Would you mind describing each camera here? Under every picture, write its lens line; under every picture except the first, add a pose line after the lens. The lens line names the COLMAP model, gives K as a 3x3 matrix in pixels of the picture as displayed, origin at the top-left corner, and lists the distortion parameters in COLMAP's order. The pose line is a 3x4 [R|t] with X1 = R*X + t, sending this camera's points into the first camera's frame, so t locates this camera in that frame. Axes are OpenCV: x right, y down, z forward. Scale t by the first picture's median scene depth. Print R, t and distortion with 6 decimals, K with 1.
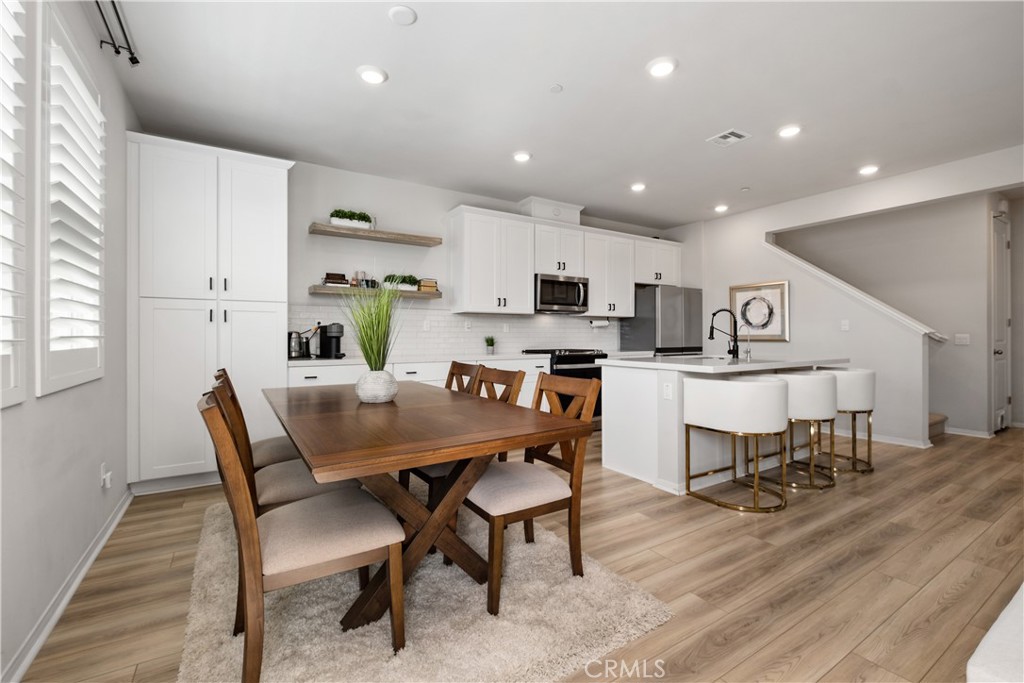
lens RADIAL K [[440.1, 0, 511.6], [0, 440.1, 336.4], [0, 0, 1]] dist [0.000617, -0.005466]
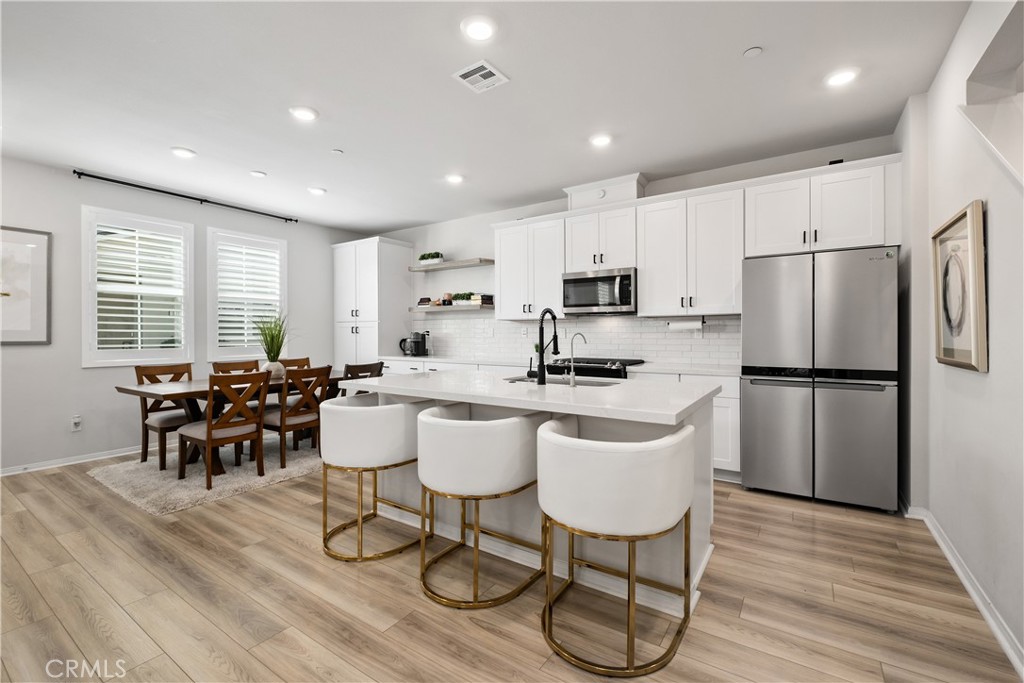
lens RADIAL K [[440.1, 0, 511.6], [0, 440.1, 336.4], [0, 0, 1]] dist [0.000617, -0.005466]
pose [[0.407002, 0.006592, -0.913404, 0.898357], [0.002007, 0.999965, 0.008110, -0.023007], [0.913425, -0.005134, 0.406974, 0.571765]]
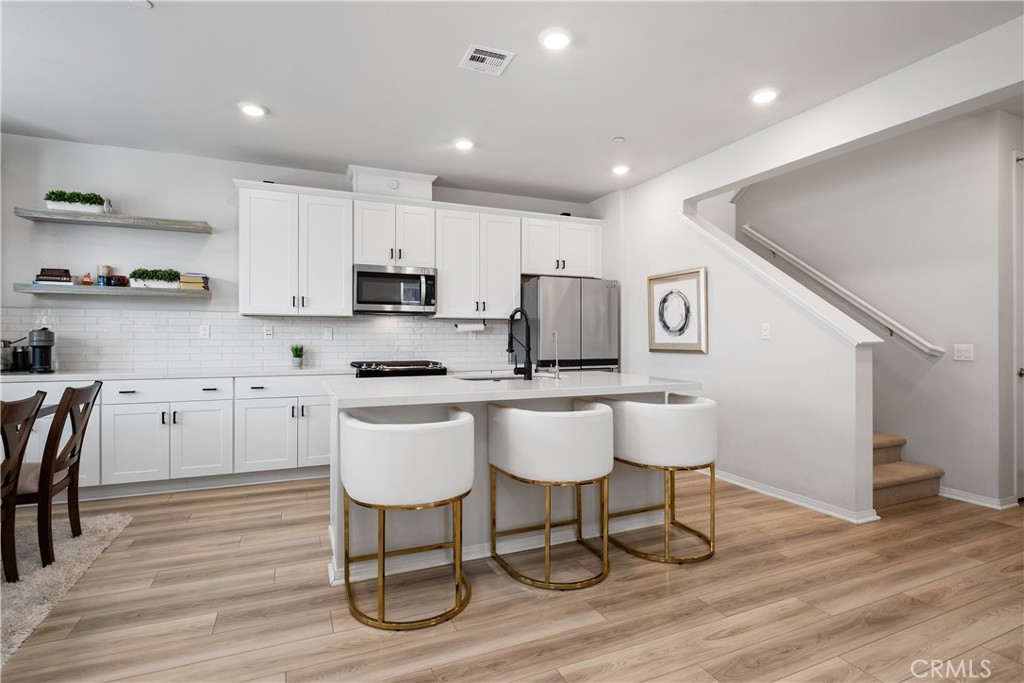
lens RADIAL K [[502.1, 0, 509.0], [0, 502.1, 337.4], [0, 0, 1]] dist [0.001365, -0.007936]
pose [[0.988756, 0.001736, -0.149530, 0.492824], [-0.002035, 0.999996, -0.001845, -0.013272], [0.149526, 0.002128, 0.988755, 0.176871]]
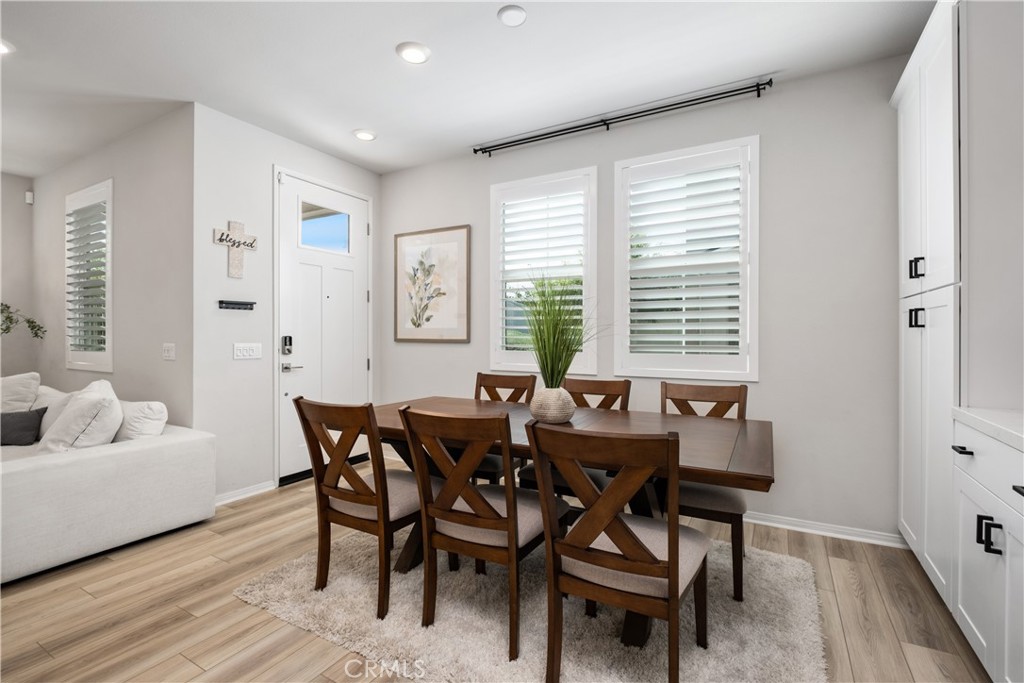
lens RADIAL K [[471.9, 0, 510.2], [0, 471.9, 338.5], [0, 0, 1]] dist [-0.001297, -0.000175]
pose [[-0.880296, -0.001143, -0.474424, 0.117038], [-0.001168, 0.999999, -0.000242, -0.010950], [0.474424, 0.000341, -0.880296, 0.891814]]
